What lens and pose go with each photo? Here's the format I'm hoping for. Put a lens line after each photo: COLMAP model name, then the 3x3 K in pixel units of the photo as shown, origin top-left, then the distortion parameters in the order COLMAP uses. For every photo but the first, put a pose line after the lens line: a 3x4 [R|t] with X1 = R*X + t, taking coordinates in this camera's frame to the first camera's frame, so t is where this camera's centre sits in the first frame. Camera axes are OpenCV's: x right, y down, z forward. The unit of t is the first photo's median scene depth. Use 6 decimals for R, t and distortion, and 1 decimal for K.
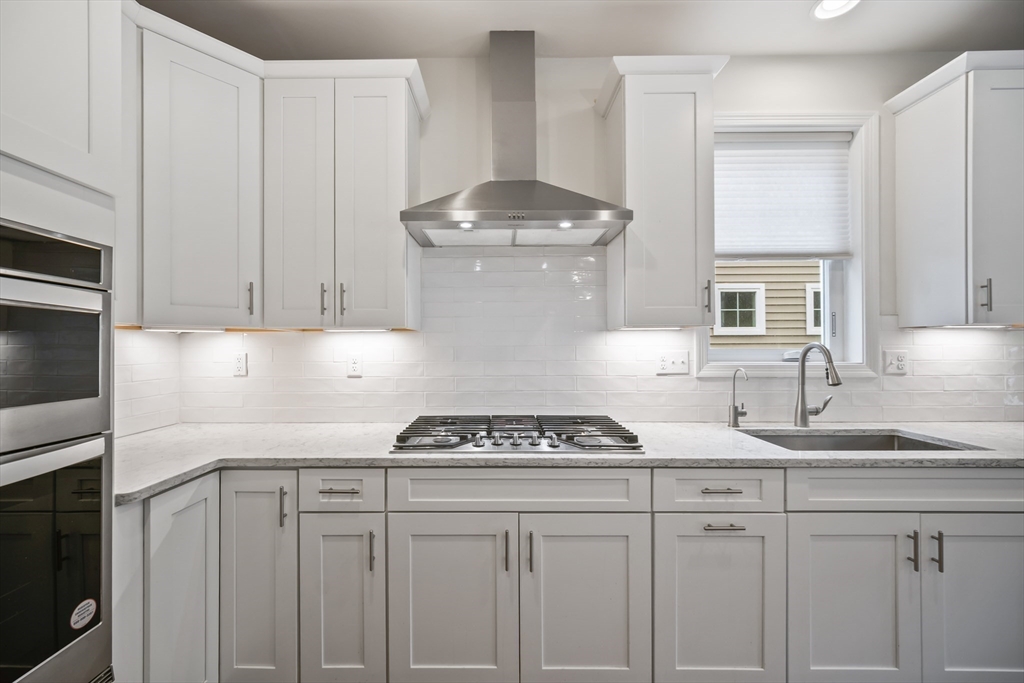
lens RADIAL K [[422.6, 0, 500.4], [0, 422.6, 343.4], [0, 0, 1]] dist [-0.000701, 0.000496]
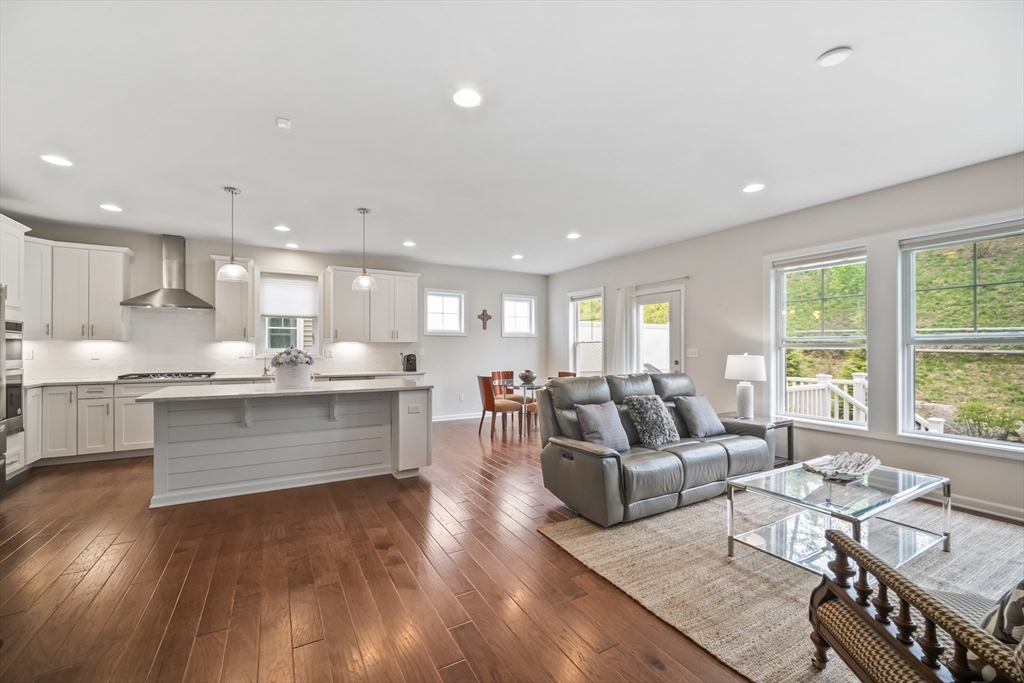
lens RADIAL K [[409.3, 0, 493.4], [0, 409.3, 348.2], [0, 0, 1]] dist [-0.003026, 0.000179]
pose [[0.880832, 0.004431, 0.473408, 0.607505], [-0.010070, 0.999905, 0.009378, -0.033840], [-0.473321, -0.013028, 0.880793, -2.347039]]
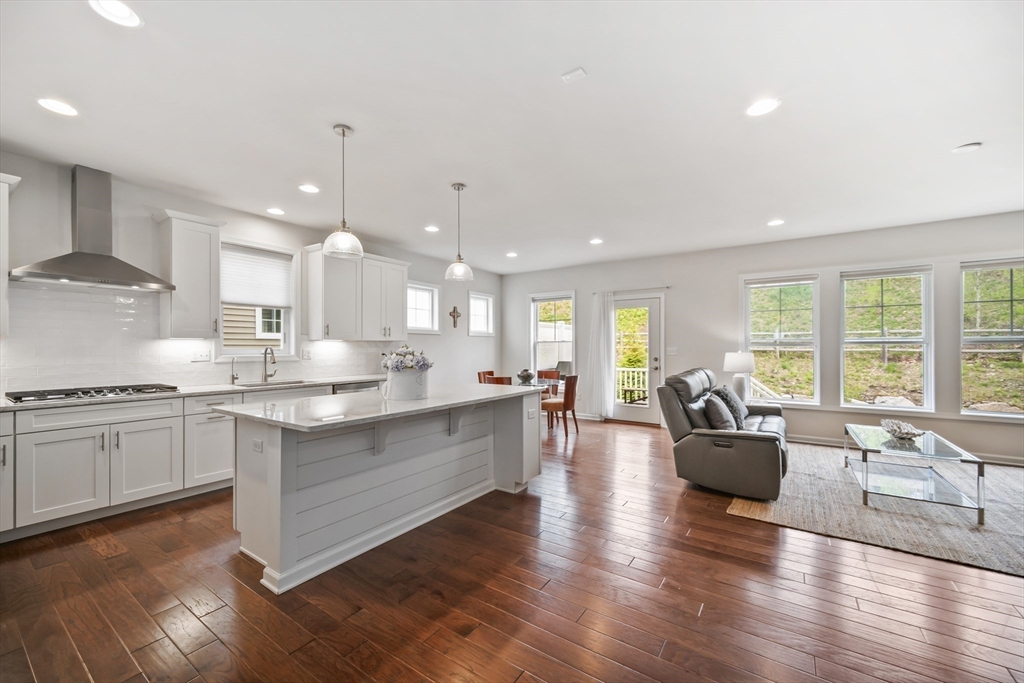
lens RADIAL K [[409.3, 0, 495.5], [0, 409.3, 347.5], [0, 0, 1]] dist [-0.003026, 0.000179]
pose [[0.583855, 0.002962, 0.811853, -0.367756], [-0.010987, 0.999931, 0.004252, -0.017002], [-0.811784, -0.011402, 0.583847, -1.334496]]
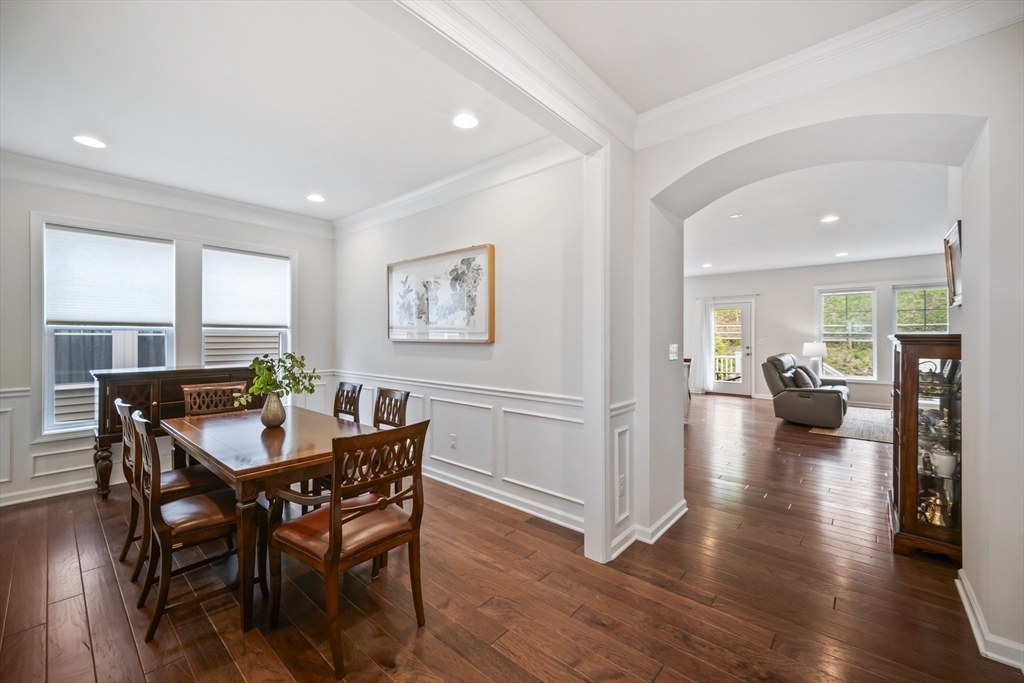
lens RADIAL K [[409.3, 0, 499.5], [0, 409.3, 336.6], [0, 0, 1]] dist [-0.003026, 0.000179]
pose [[0.670870, 0.006903, 0.741543, -2.067765], [-0.010636, 0.999943, 0.000315, -0.015196], [-0.741499, -0.008098, 0.670905, -1.444354]]
